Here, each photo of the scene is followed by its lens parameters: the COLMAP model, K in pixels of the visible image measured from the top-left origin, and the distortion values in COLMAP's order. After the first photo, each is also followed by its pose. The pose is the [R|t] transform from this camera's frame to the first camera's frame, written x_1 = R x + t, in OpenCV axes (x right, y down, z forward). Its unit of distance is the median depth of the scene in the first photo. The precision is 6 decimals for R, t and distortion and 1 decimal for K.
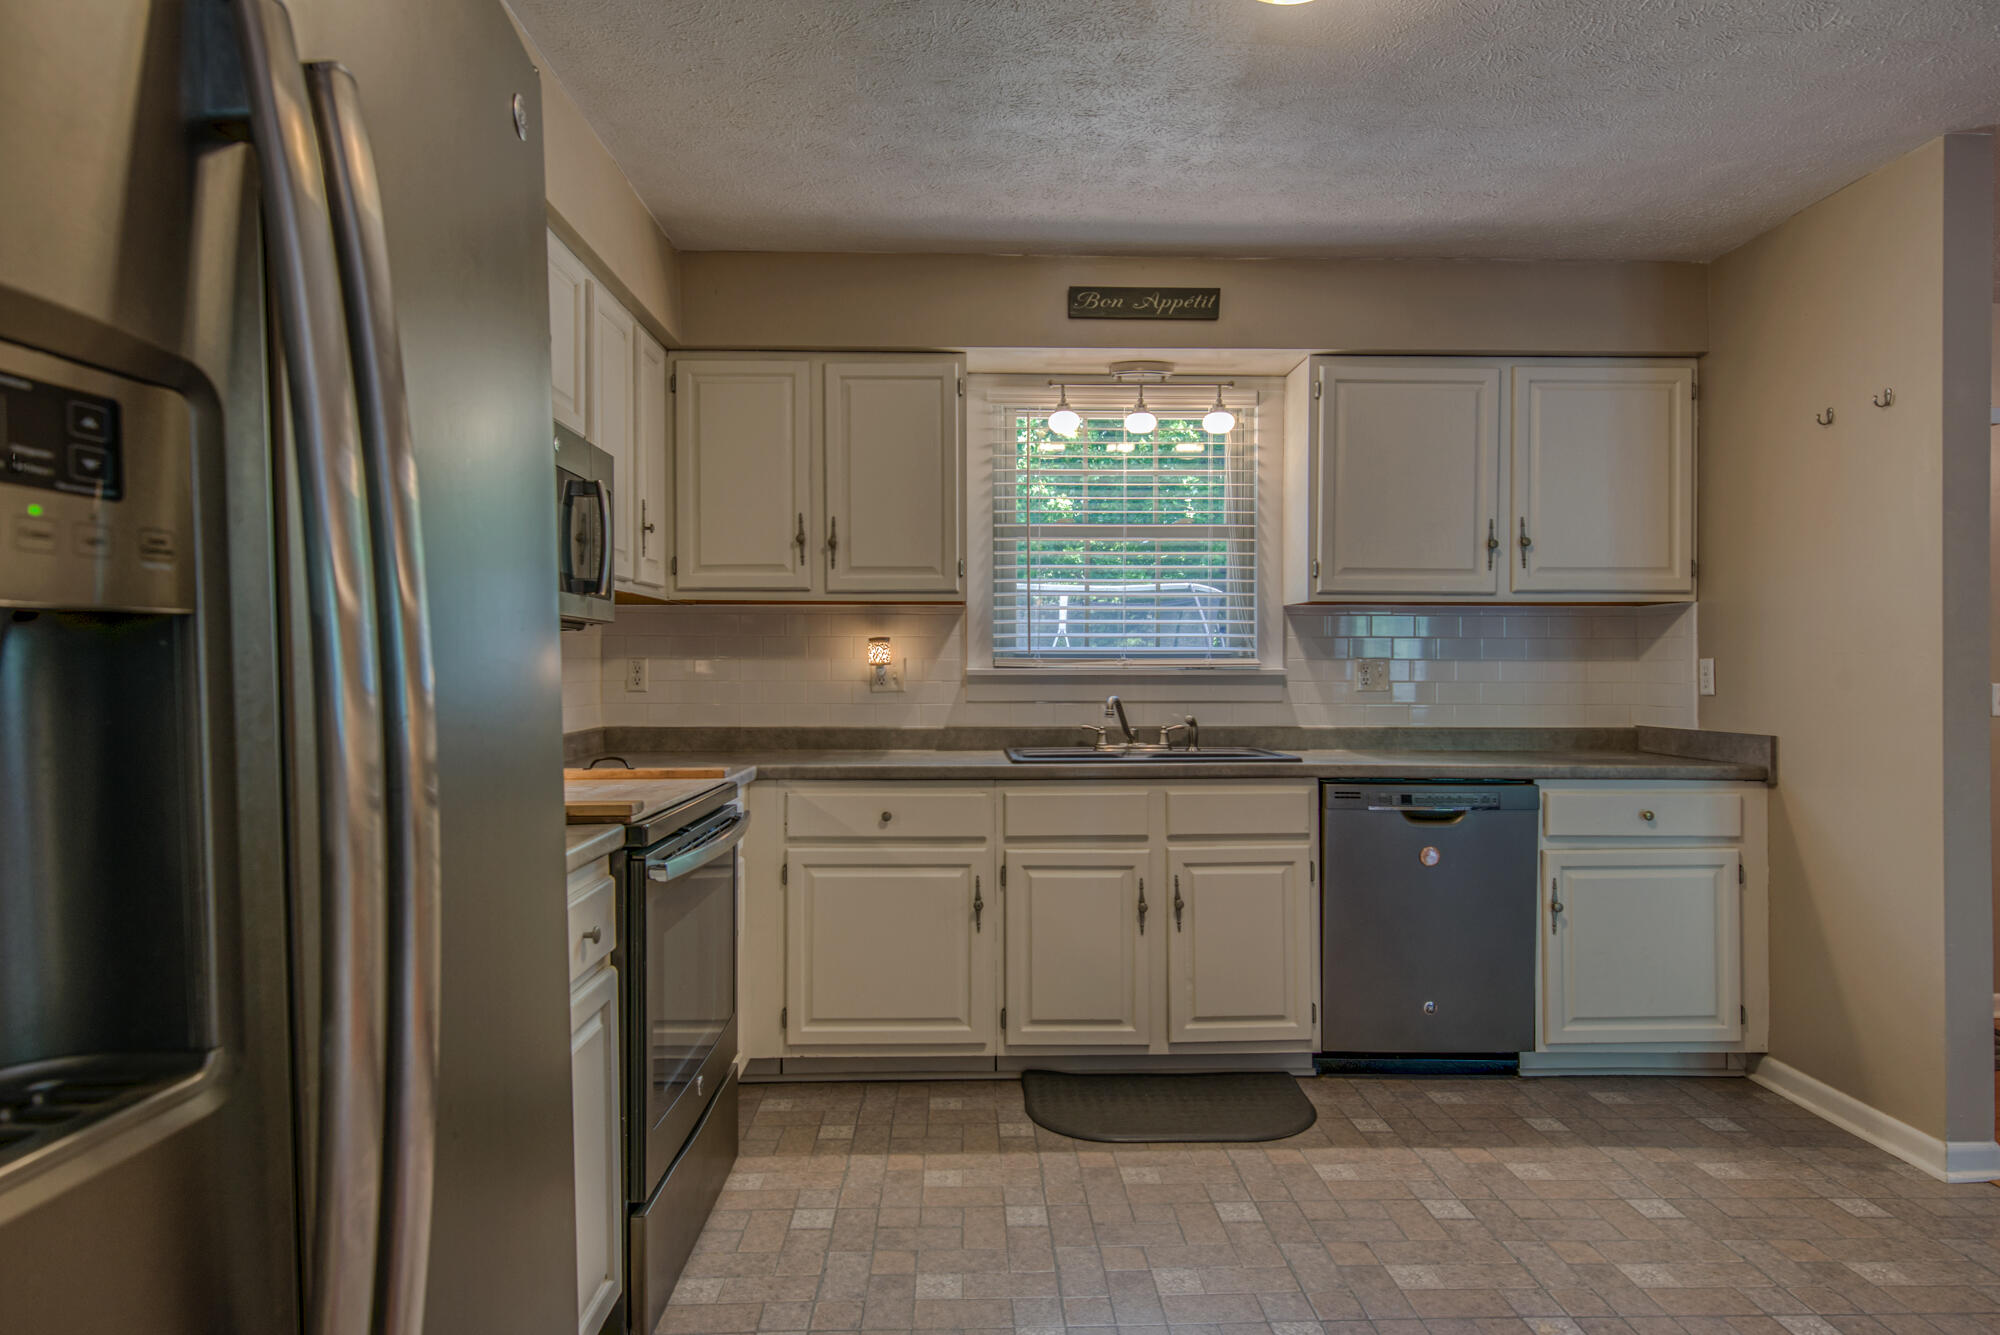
lens RADIAL K [[1120.6, 0, 1000.0], [0, 1120.6, 667.5], [0, 0, 1]] dist [0.017909, -0.012157]
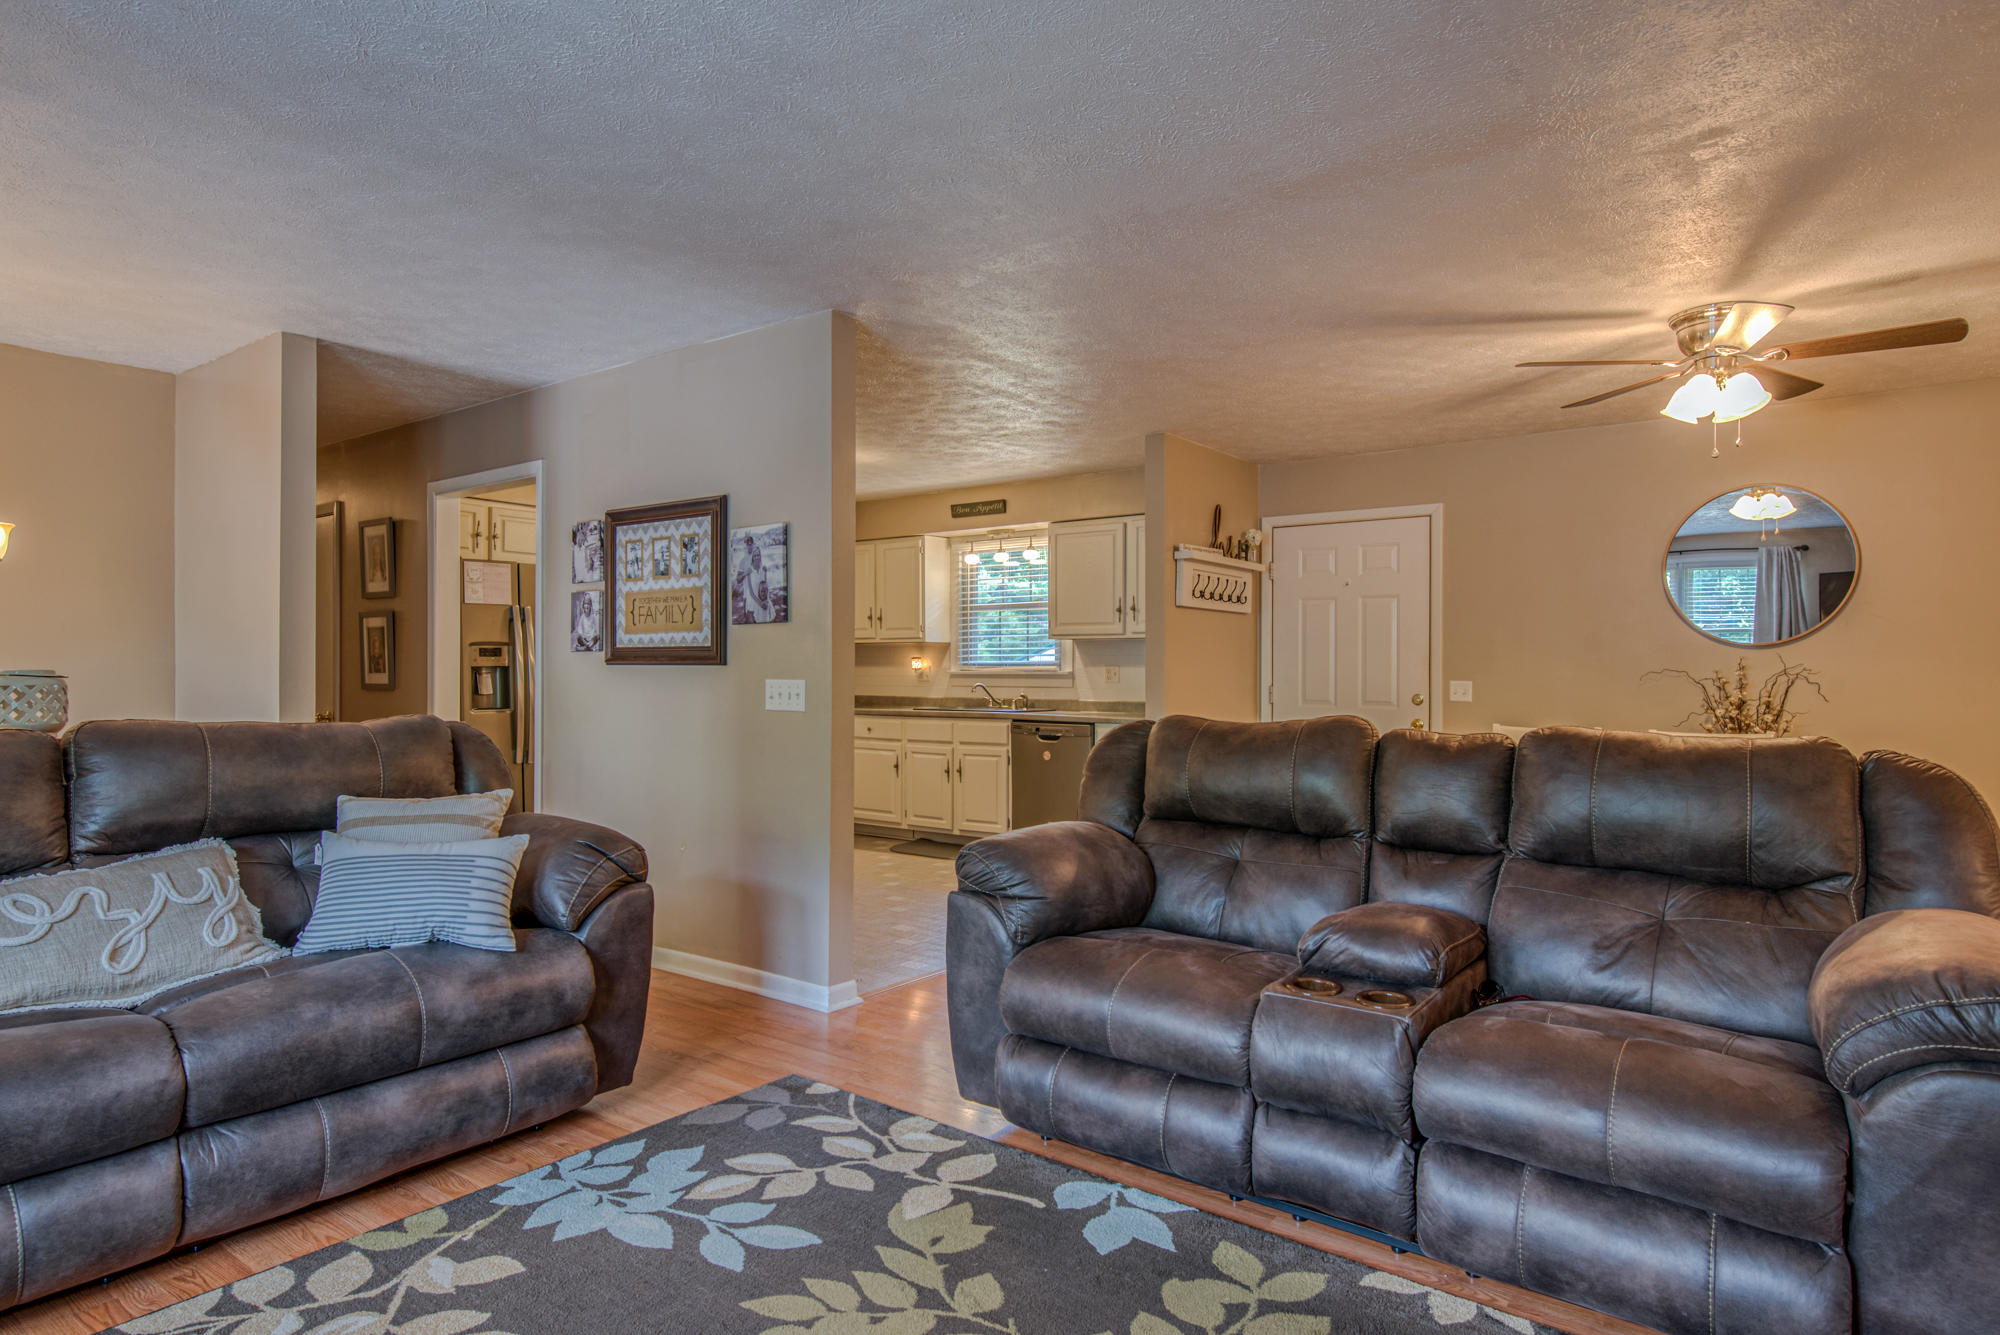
lens RADIAL K [[1120.6, 0, 1000.0], [0, 1120.6, 667.5], [0, 0, 1]] dist [0.017909, -0.012157]
pose [[0.783293, -0.000328, -0.621653, 1.655982], [-0.000362, 0.999999, -0.000984, -0.004113], [0.621653, 0.000996, 0.783292, -0.778219]]
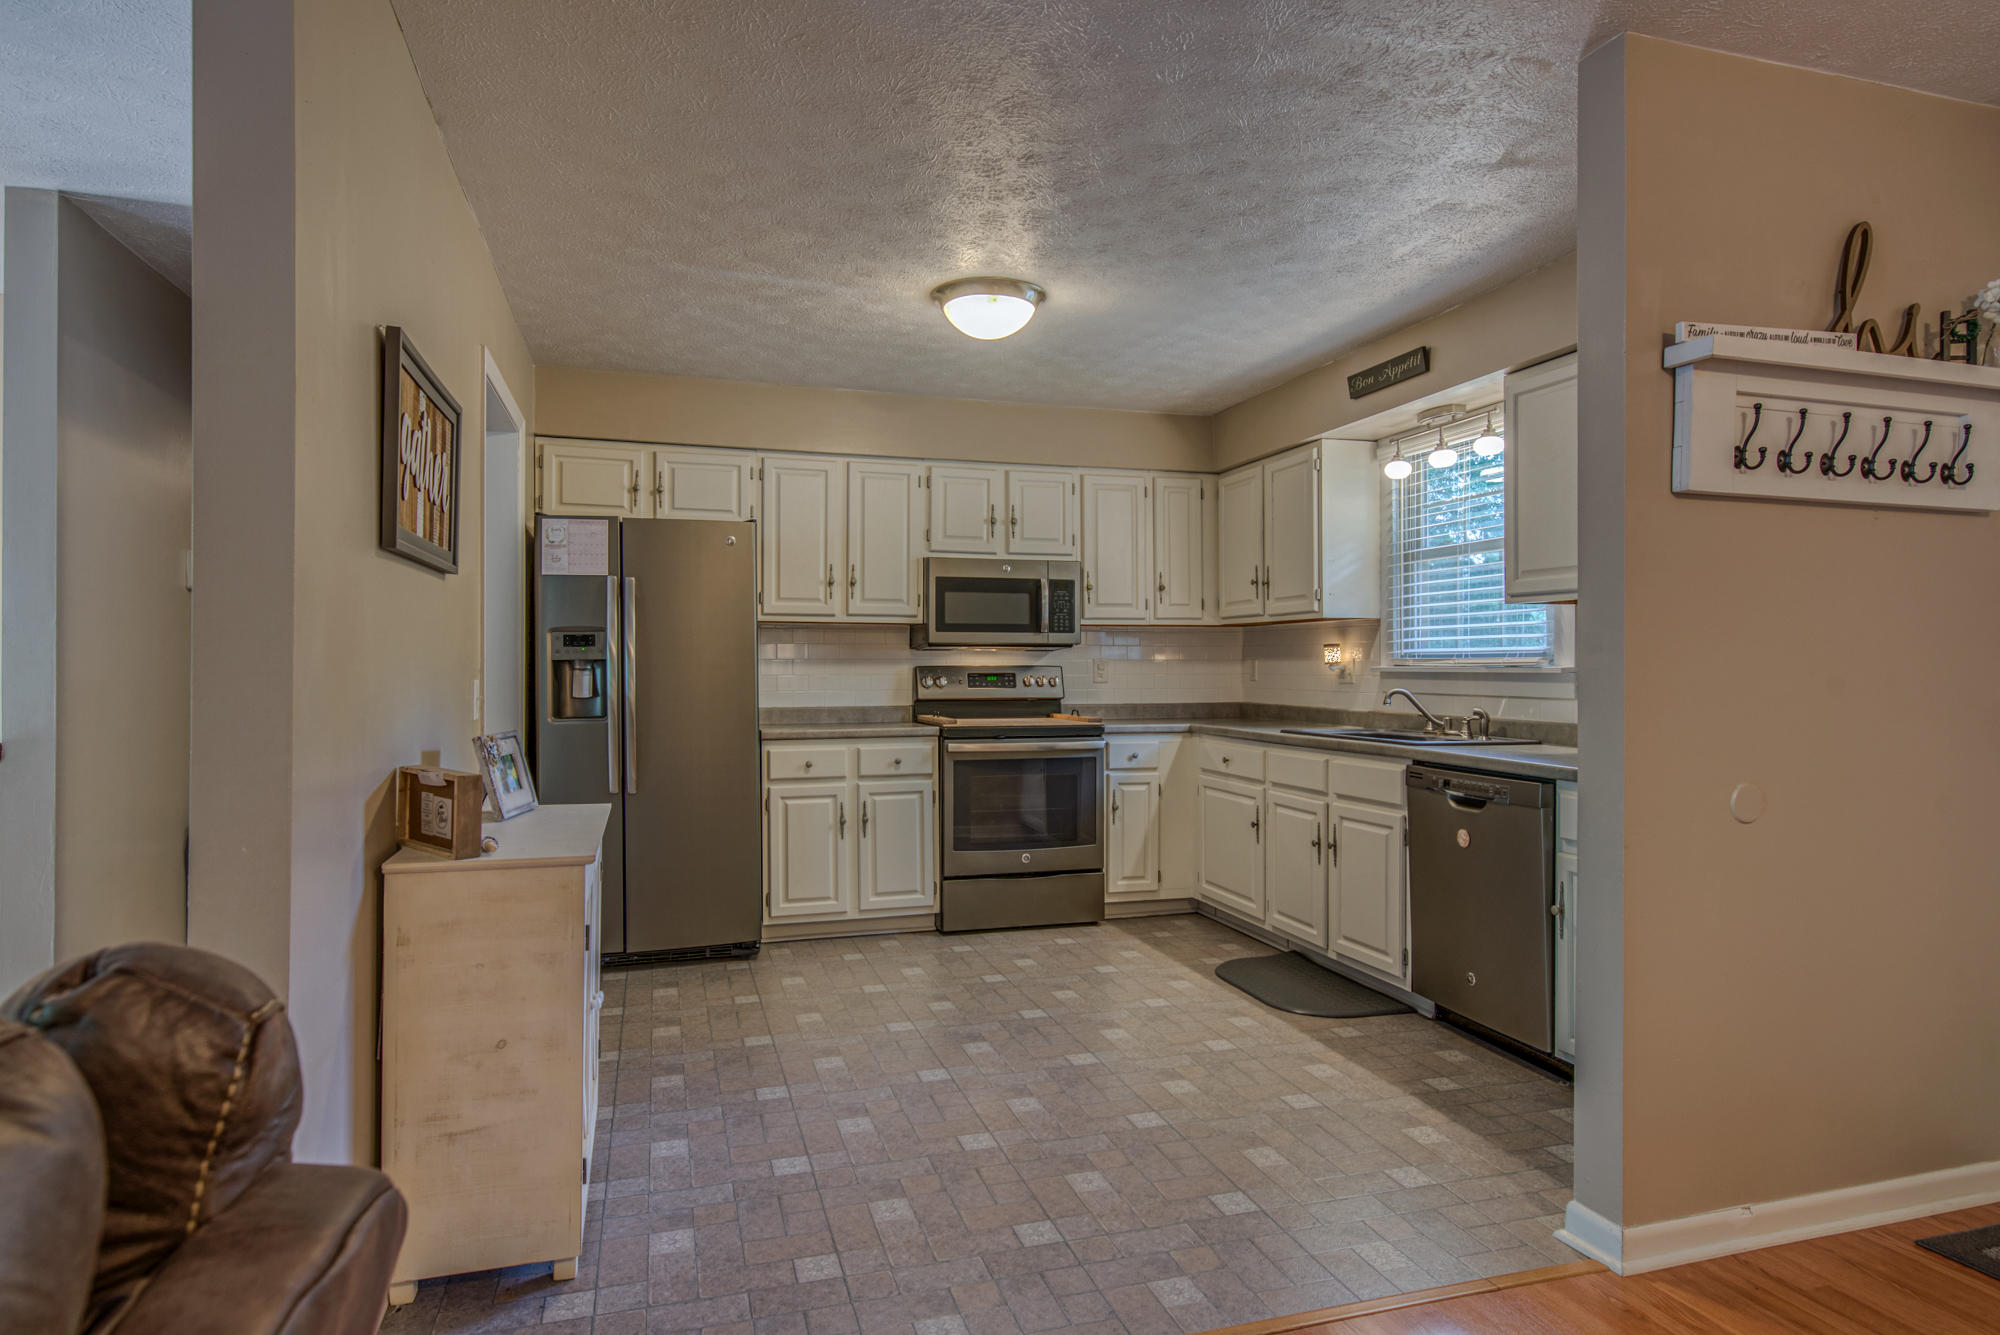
lens RADIAL K [[1120.6, 0, 1000.0], [0, 1120.6, 667.5], [0, 0, 1]] dist [0.017909, -0.012157]
pose [[0.263520, 0.002020, -0.964652, 1.296695], [0.000700, 0.999997, 0.002285, -0.001340], [0.964654, -0.001277, 0.263518, 0.270732]]
